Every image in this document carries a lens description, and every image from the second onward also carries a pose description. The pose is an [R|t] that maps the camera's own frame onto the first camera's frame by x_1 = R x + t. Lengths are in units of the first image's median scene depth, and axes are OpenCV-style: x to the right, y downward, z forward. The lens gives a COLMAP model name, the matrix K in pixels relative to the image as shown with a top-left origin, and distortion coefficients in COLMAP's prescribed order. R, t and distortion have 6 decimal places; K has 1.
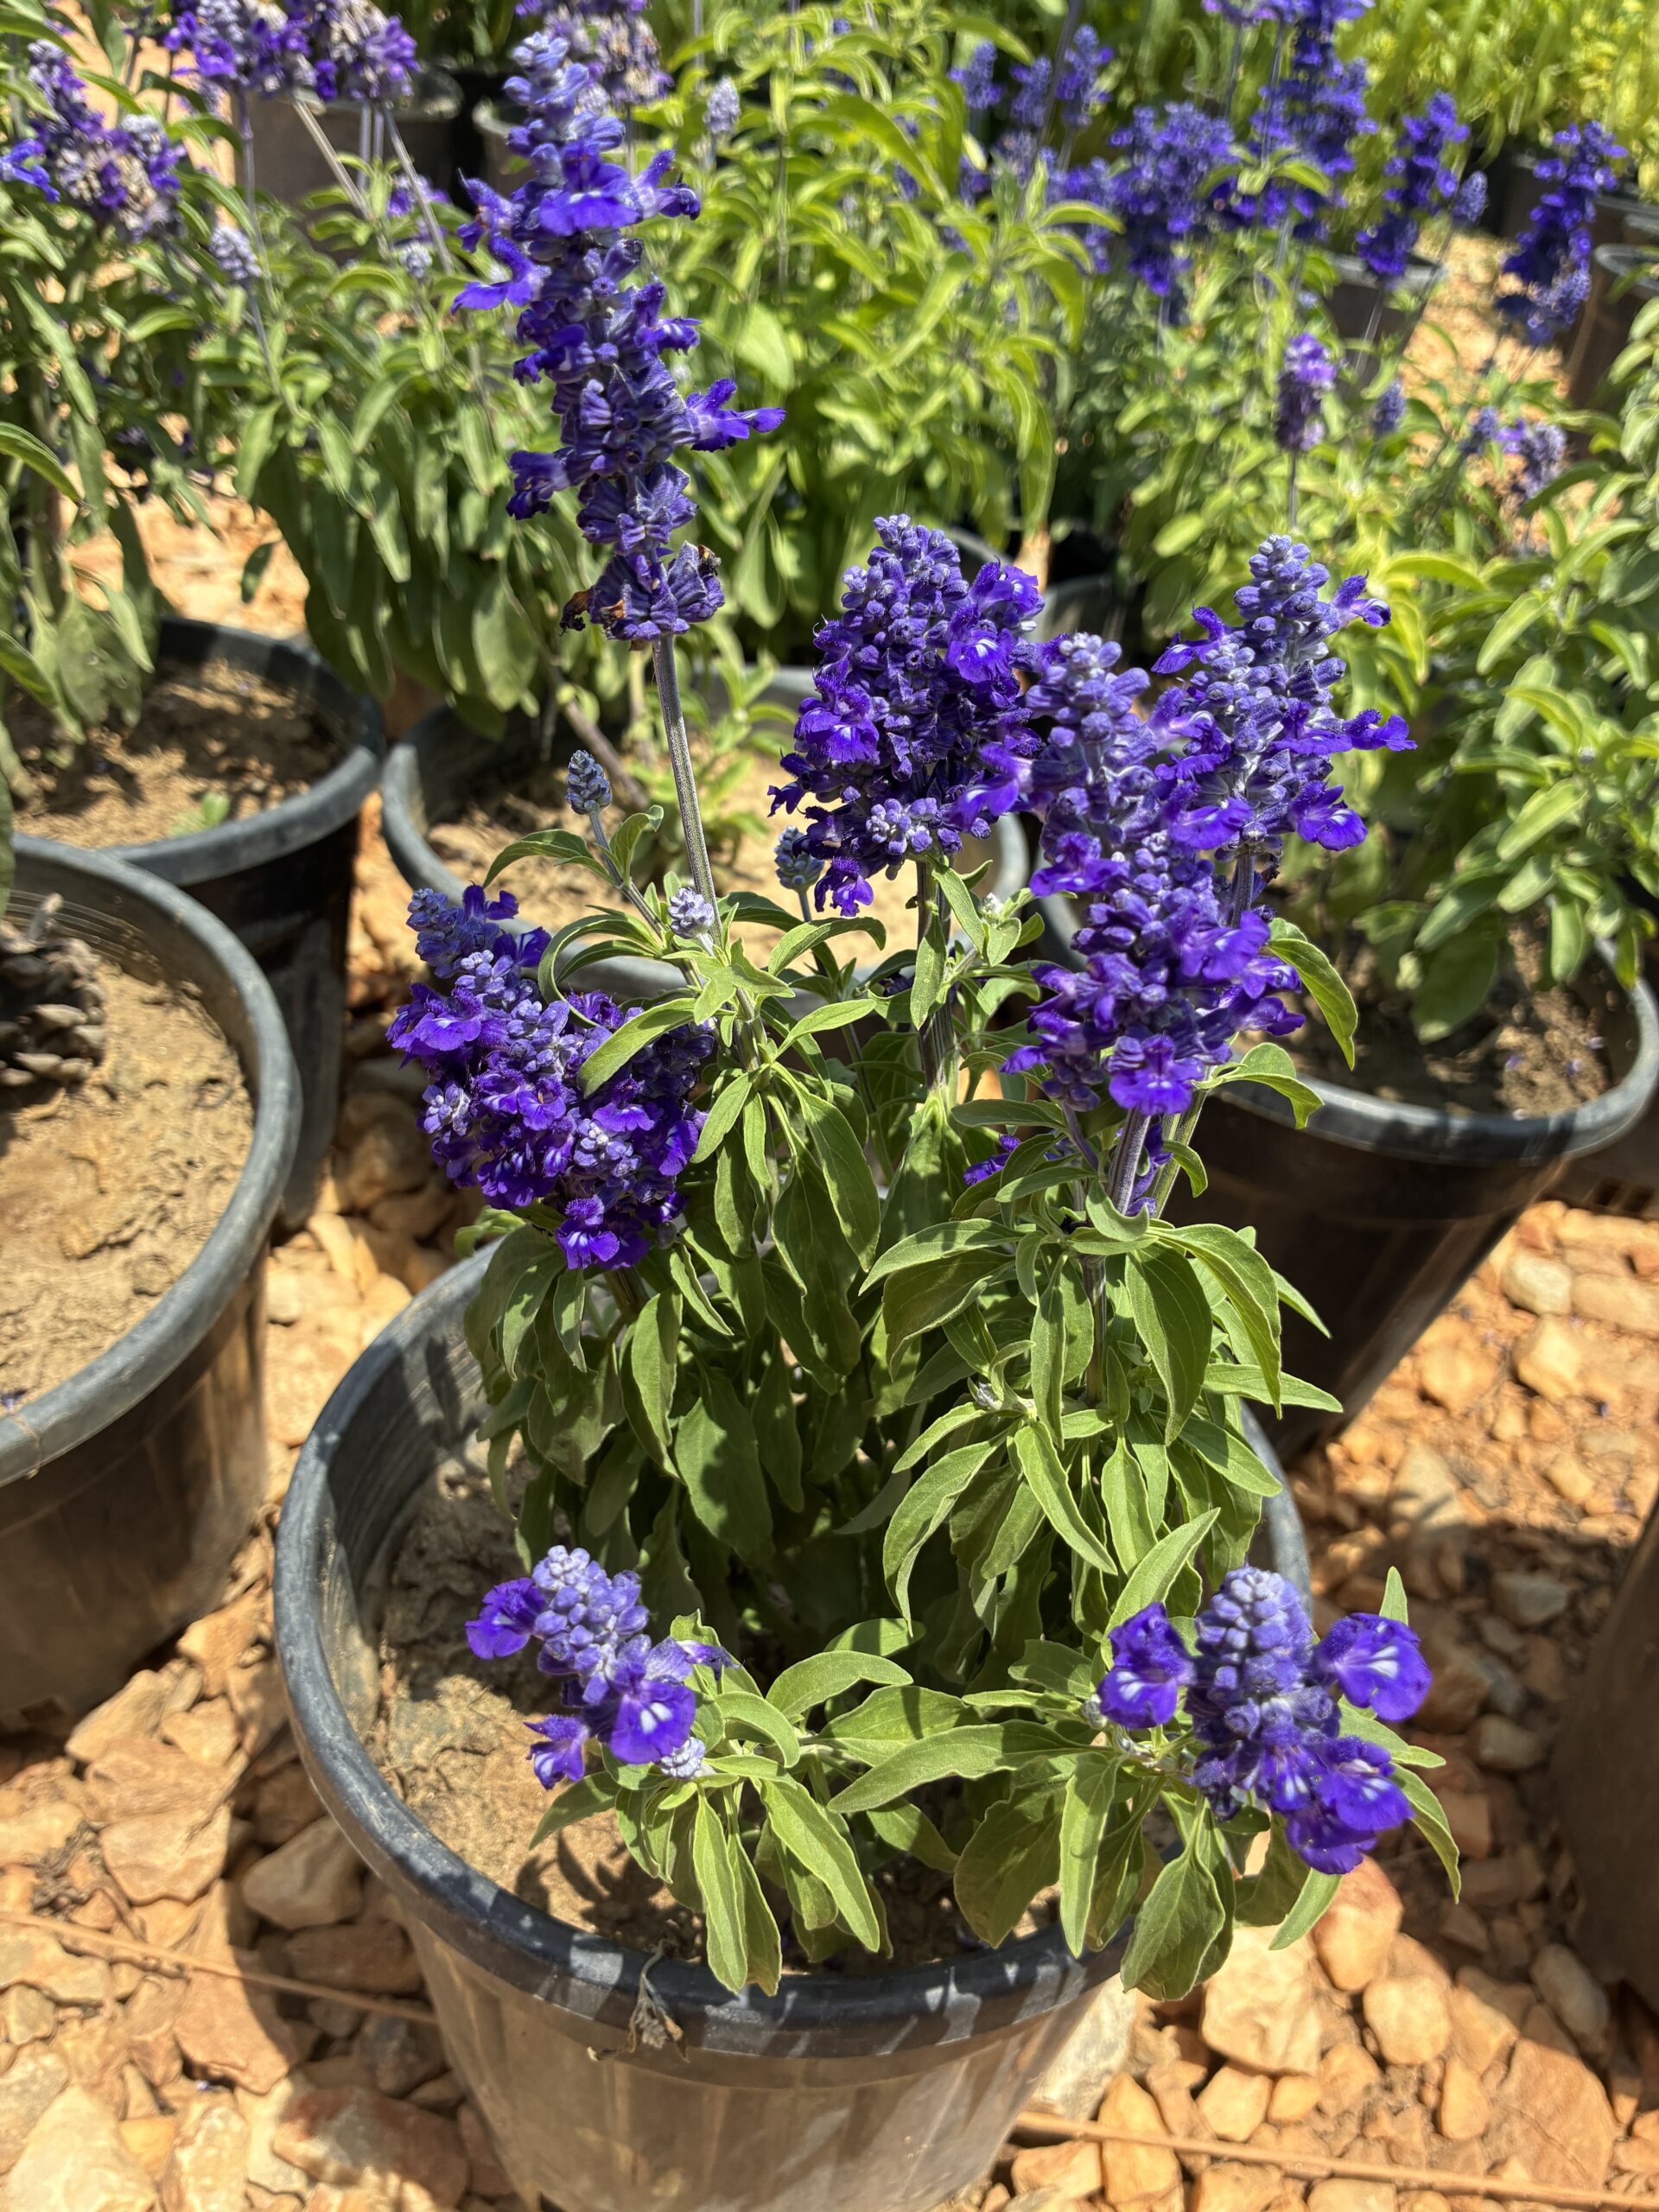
lens RADIAL K [[1691.1, 0, 825.4], [0, 1691.1, 1121.6], [0, 0, 1]] dist [0.034436, -0.071594]
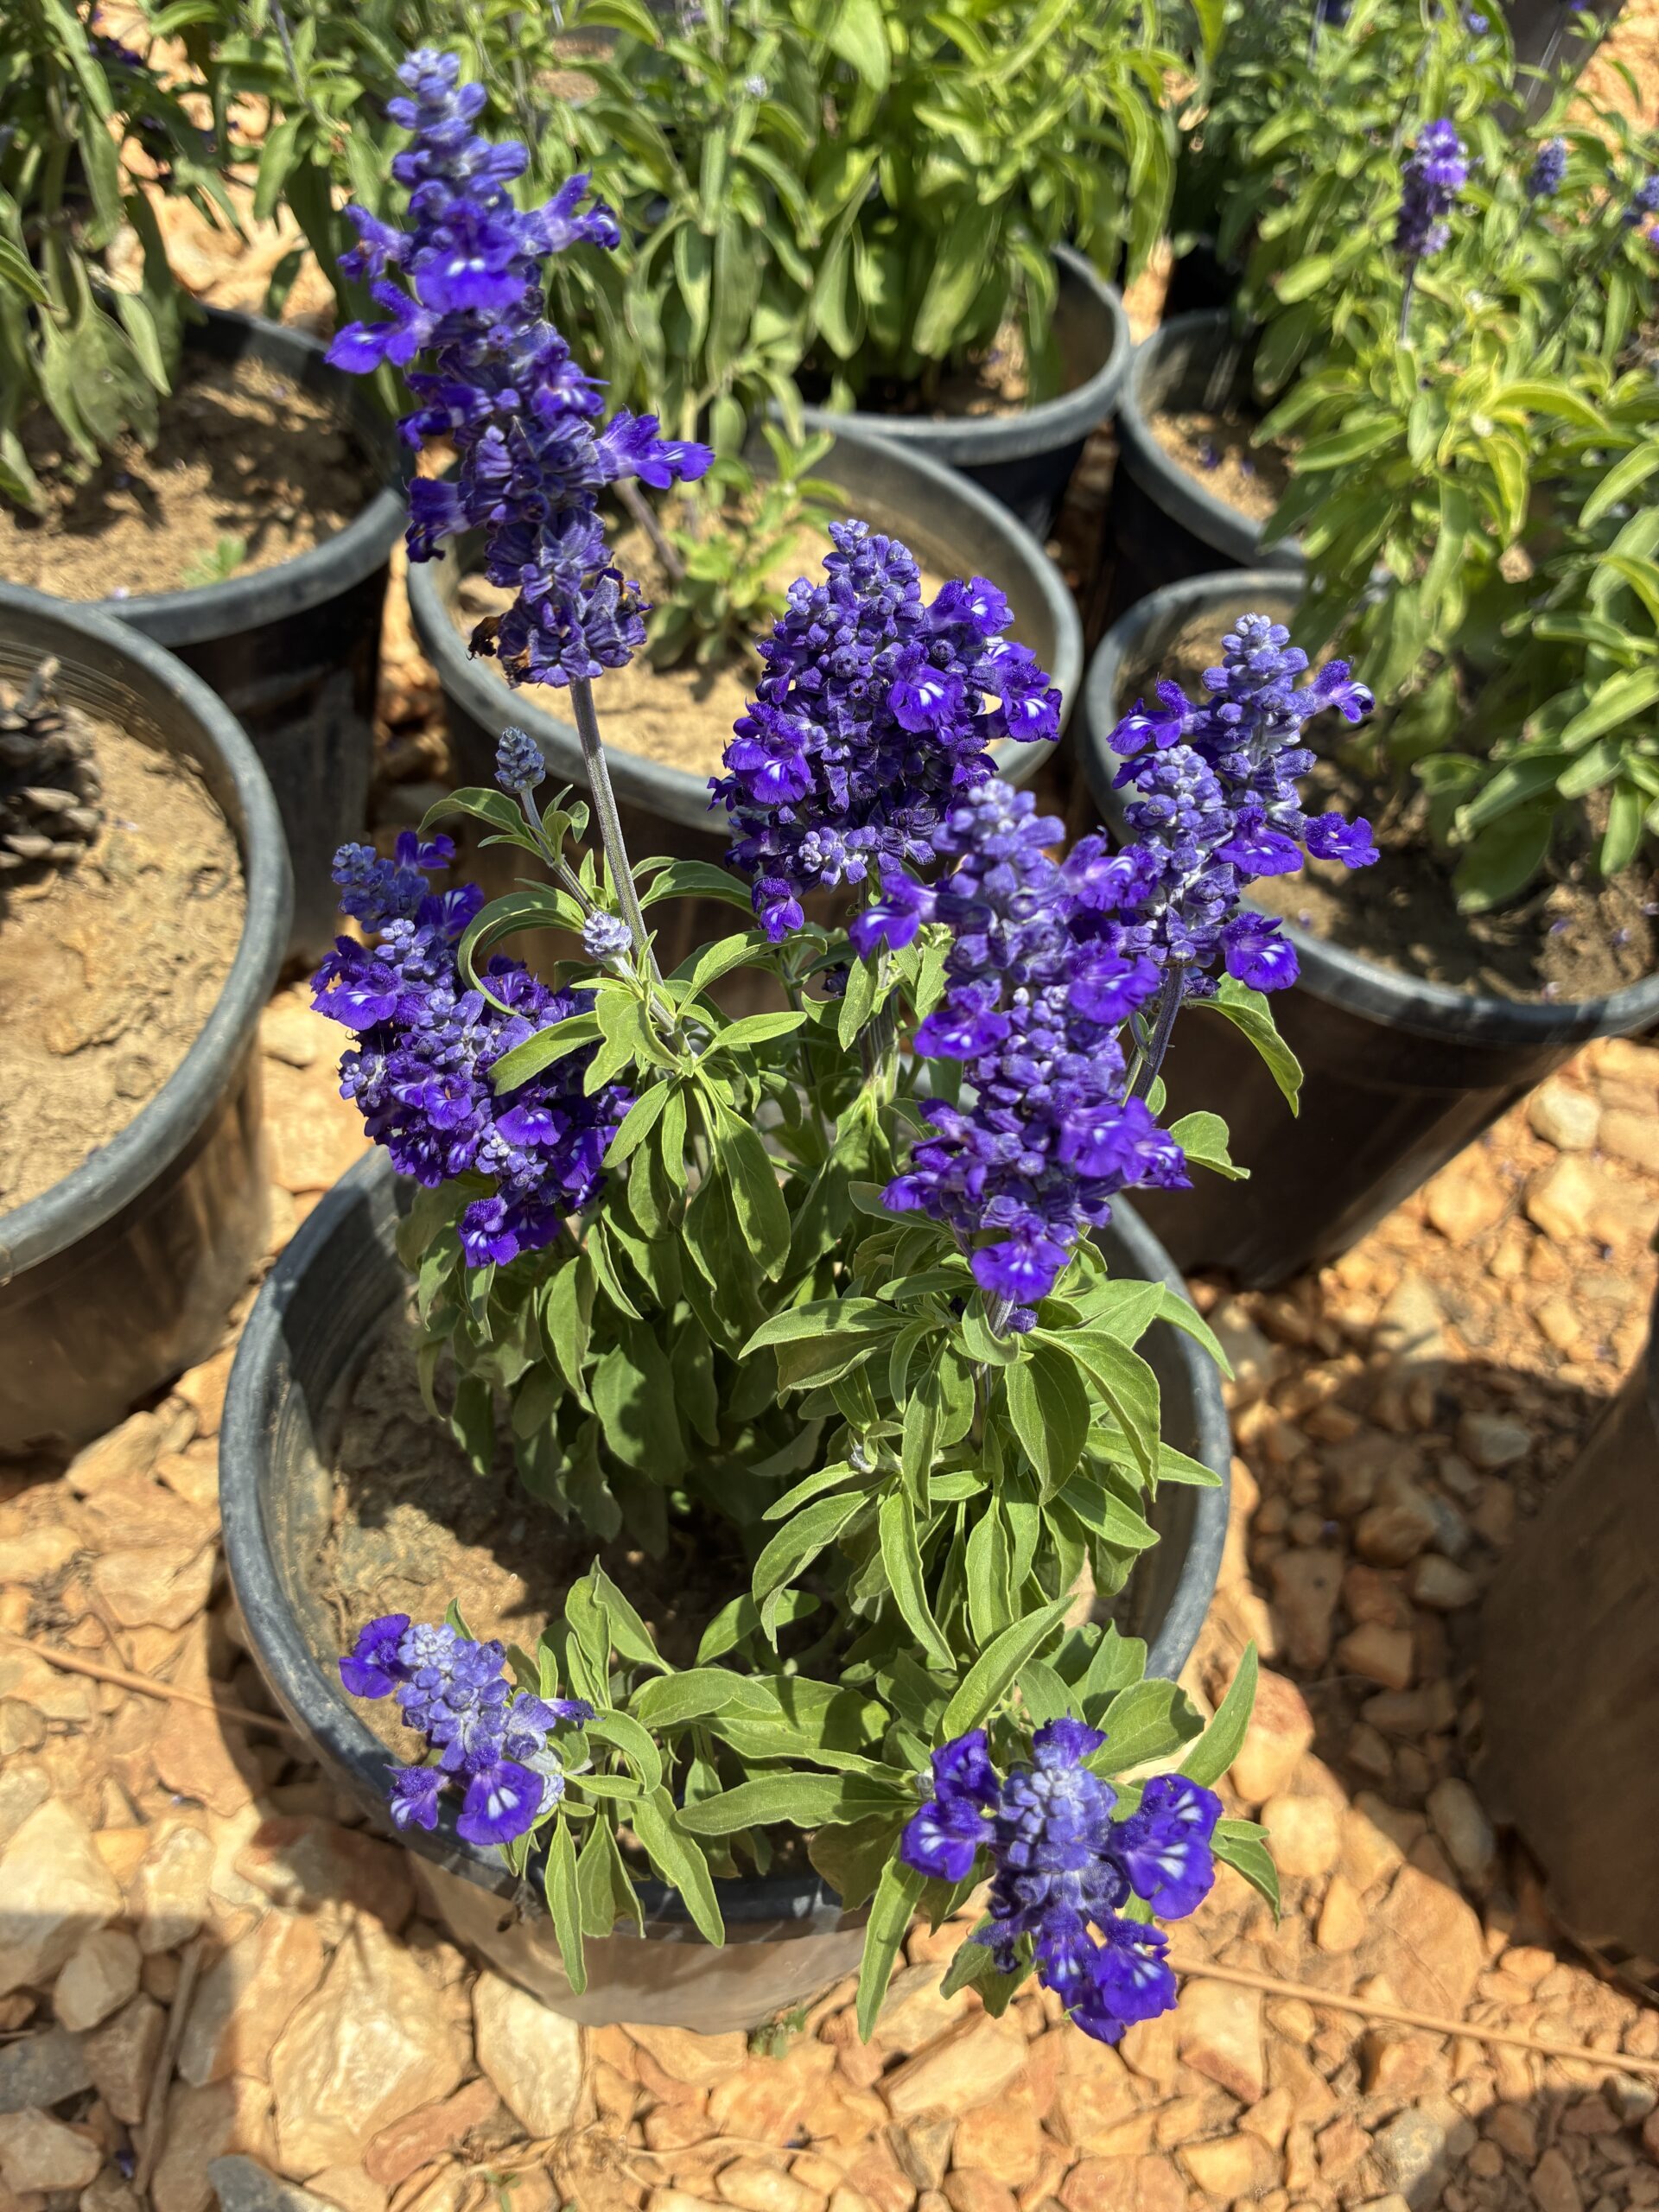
lens RADIAL K [[1691.1, 0, 834.1], [0, 1691.1, 1103.7], [0, 0, 1]] dist [0.034436, -0.071594]
pose [[0.995301, 0.093372, -0.025632, 0.036607], [-0.087168, 0.979310, 0.182631, -0.096249], [0.042154, -0.179539, 0.982847, 0.020838]]
